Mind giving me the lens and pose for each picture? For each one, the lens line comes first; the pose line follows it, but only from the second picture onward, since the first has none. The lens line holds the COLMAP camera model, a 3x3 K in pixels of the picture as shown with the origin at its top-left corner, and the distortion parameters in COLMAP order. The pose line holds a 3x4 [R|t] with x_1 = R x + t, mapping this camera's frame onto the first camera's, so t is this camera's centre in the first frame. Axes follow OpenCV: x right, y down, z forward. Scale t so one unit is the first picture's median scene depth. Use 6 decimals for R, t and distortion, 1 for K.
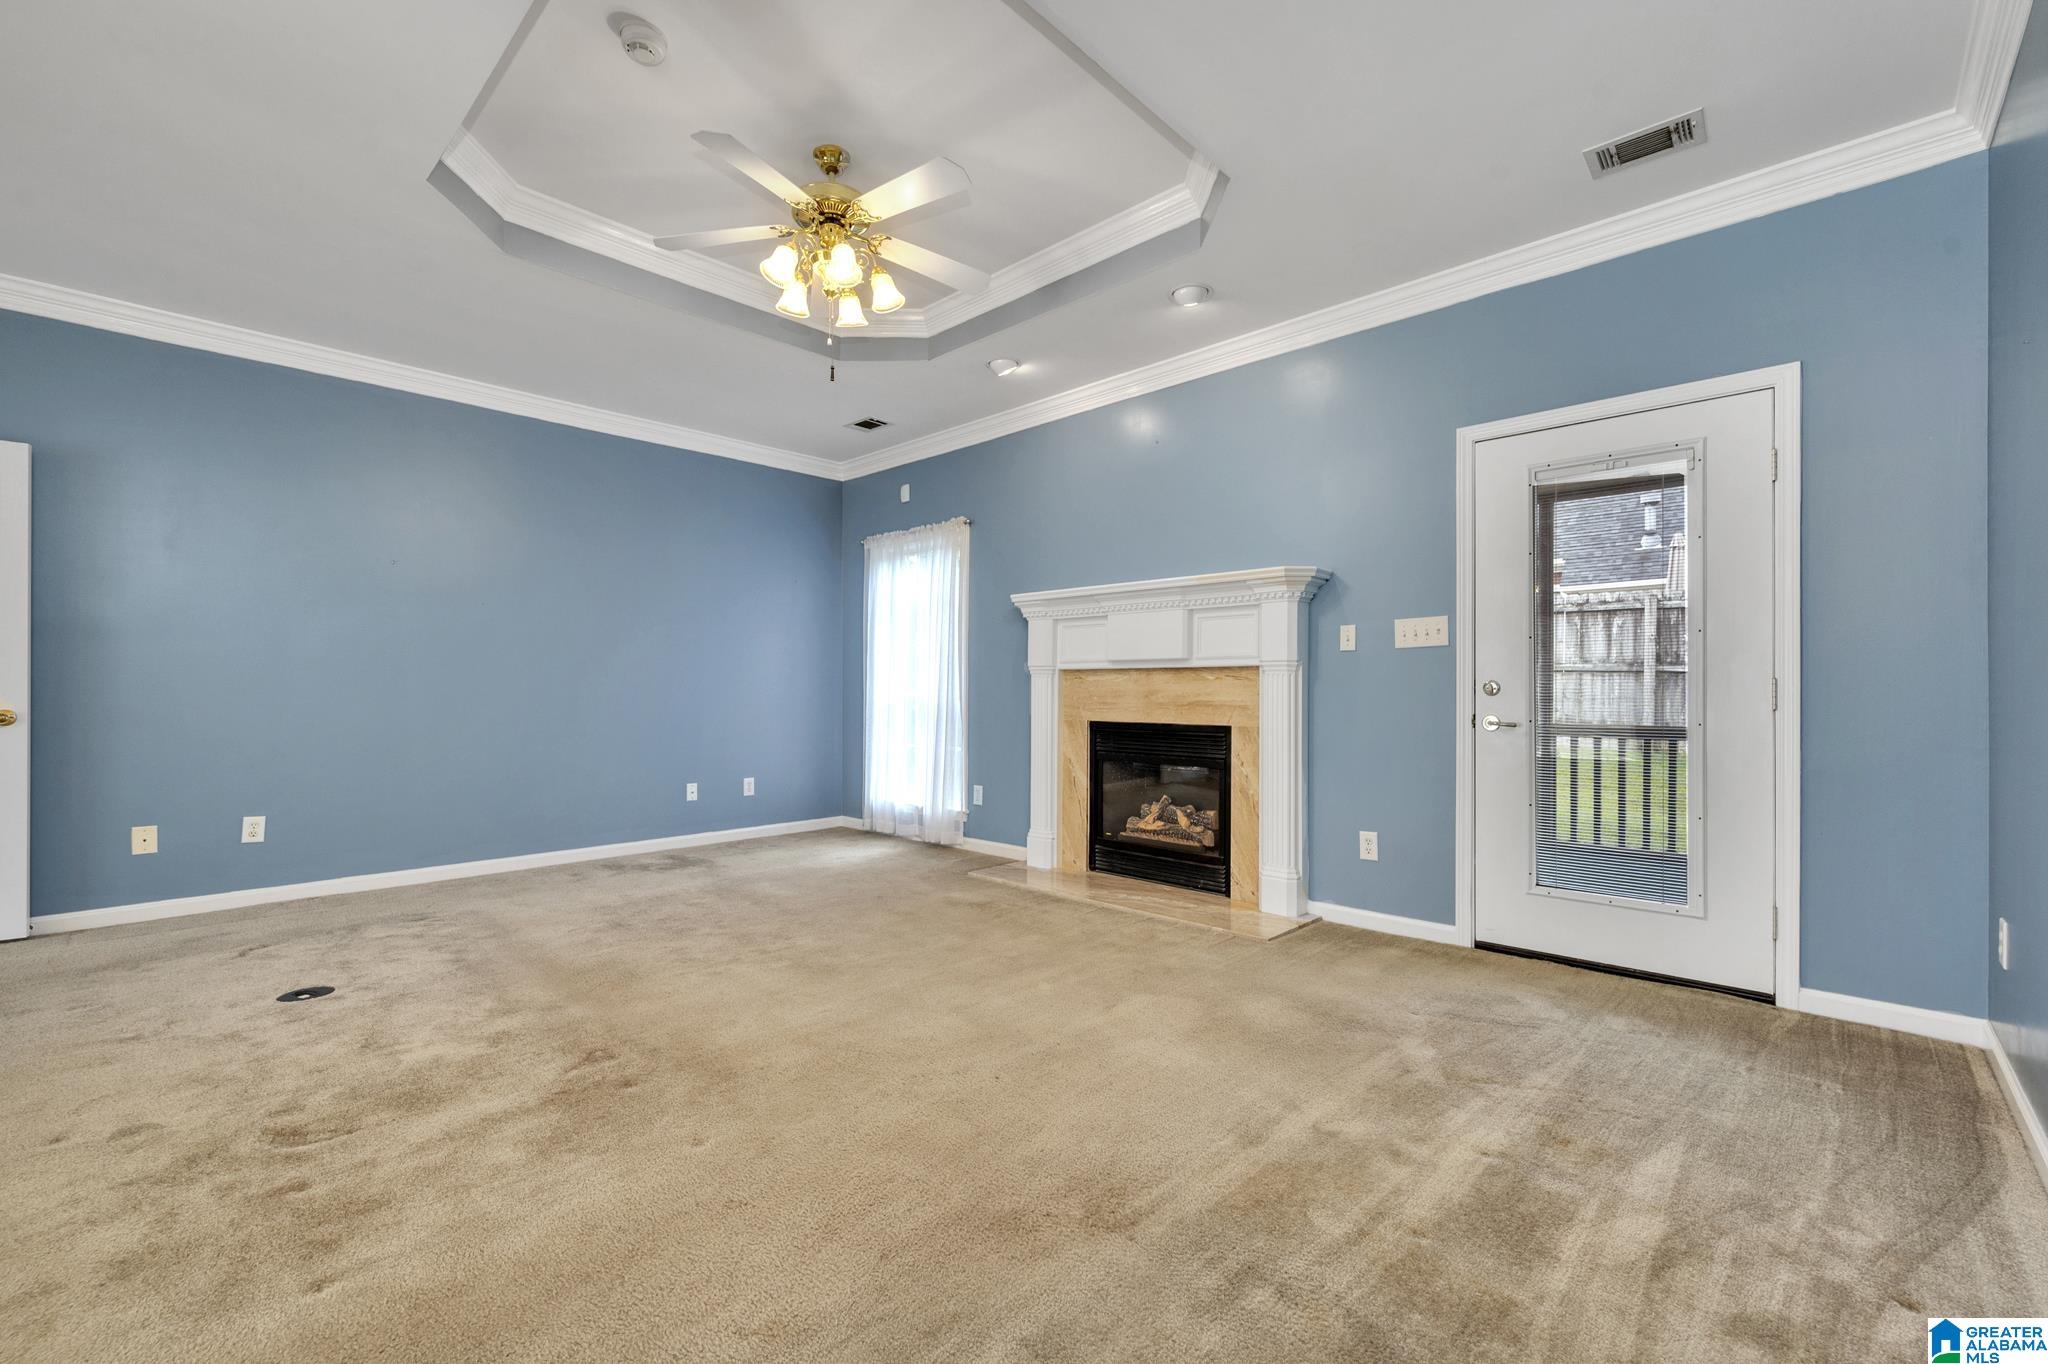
lens RADIAL K [[844.8, 0, 1024.7], [0, 844.8, 691.4], [0, 0, 1]] dist [-0.001759, -0.000215]
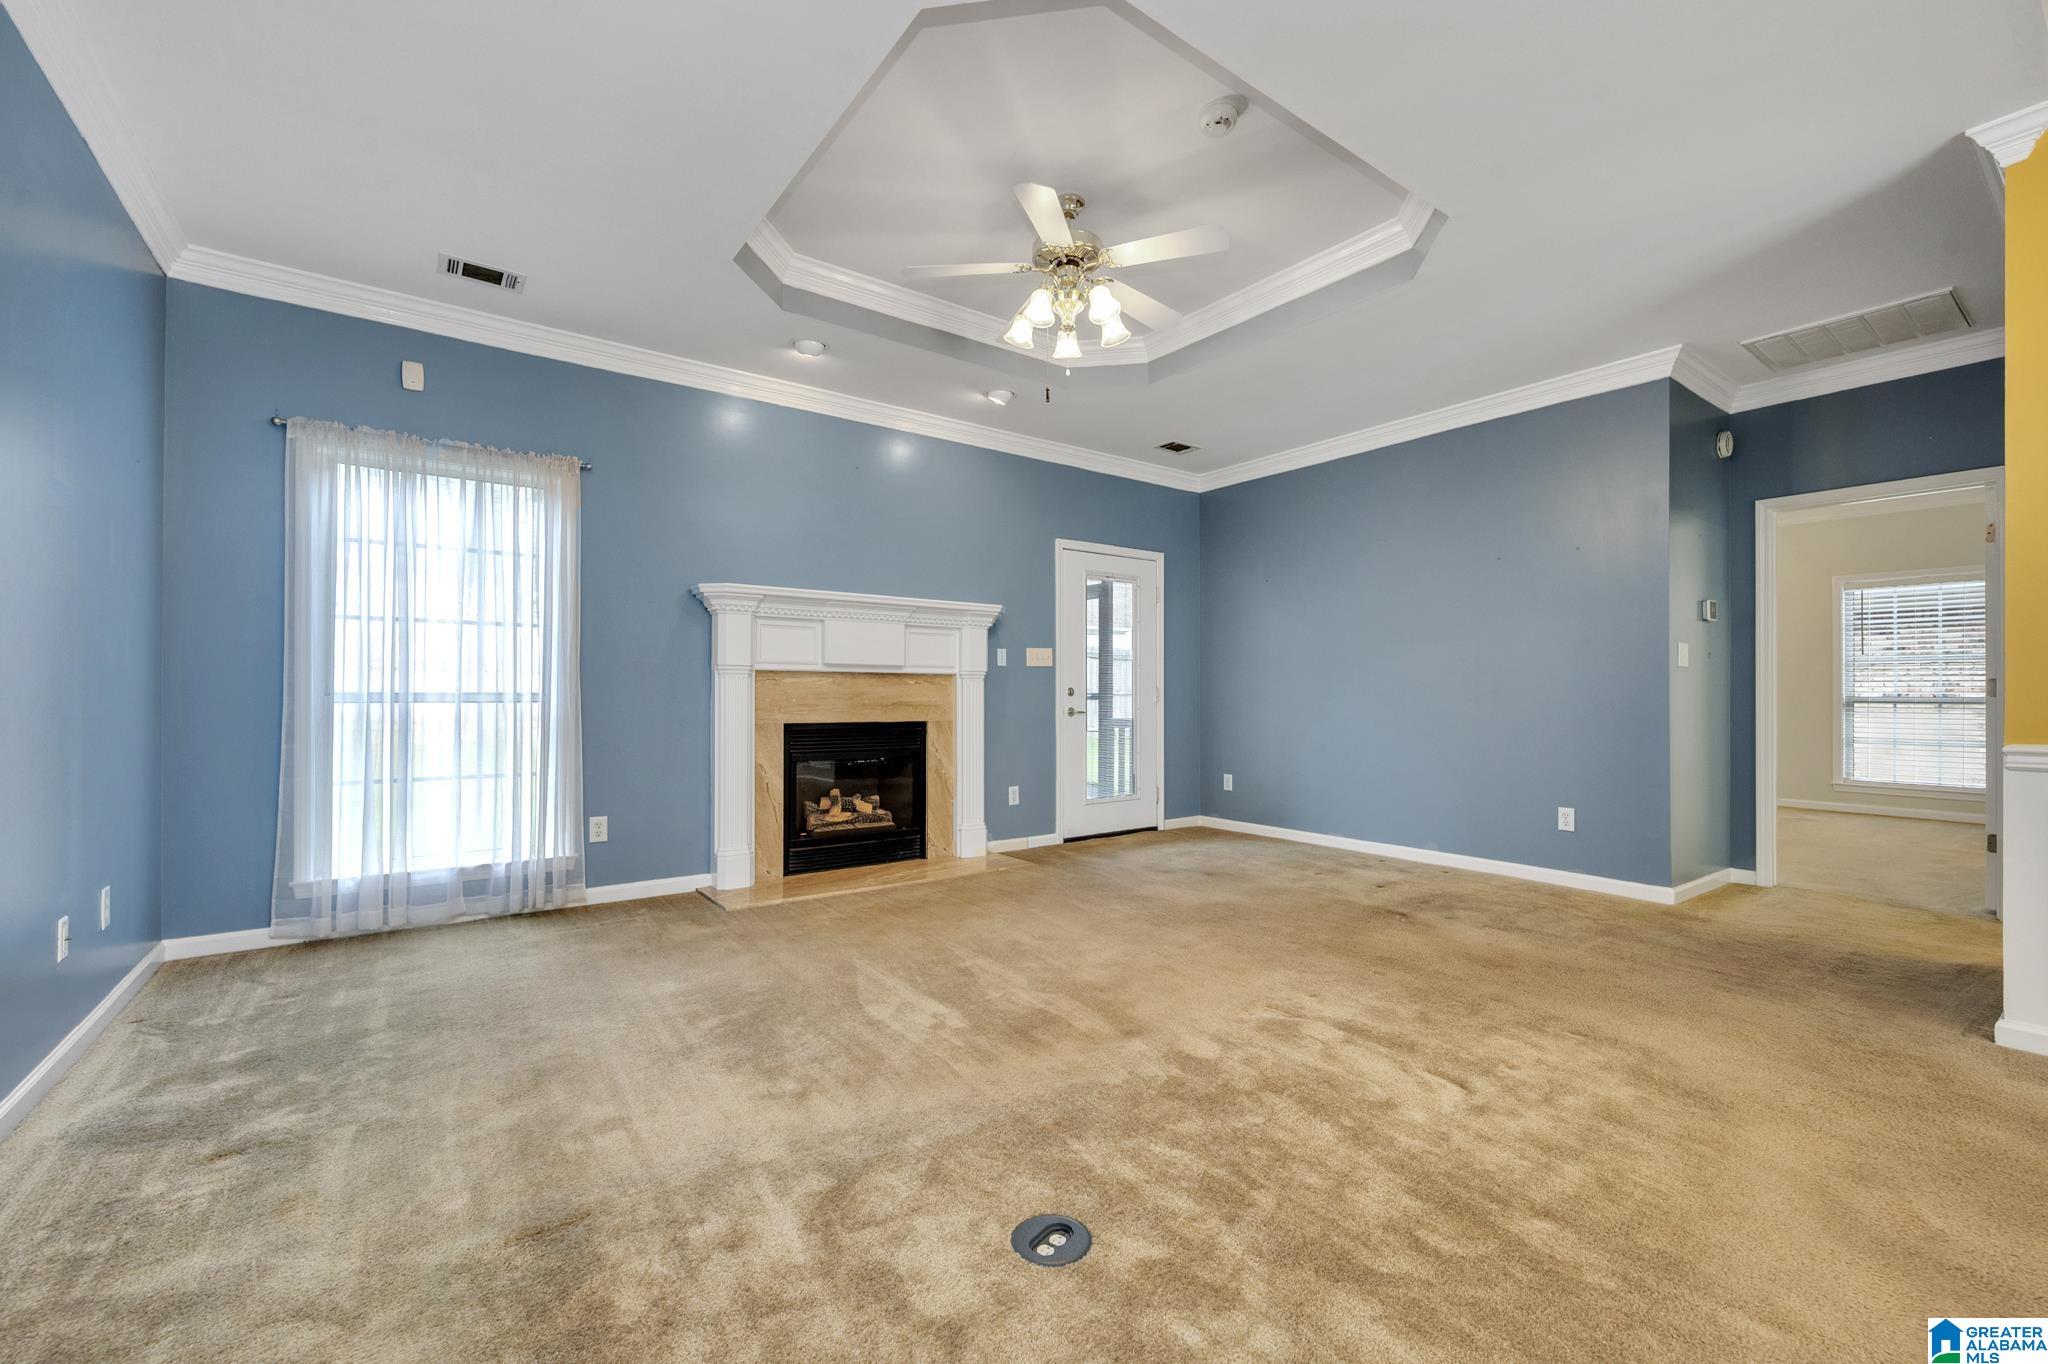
lens RADIAL K [[844.8, 0, 1025.5], [0, 844.8, 692.8], [0, 0, 1]] dist [-0.001759, -0.000215]
pose [[0.180384, 0.001838, 0.983595, -0.884535], [-0.001643, 0.999997, -0.001567, 0.000200], [-0.983595, -0.001333, 0.180387, 0.577481]]
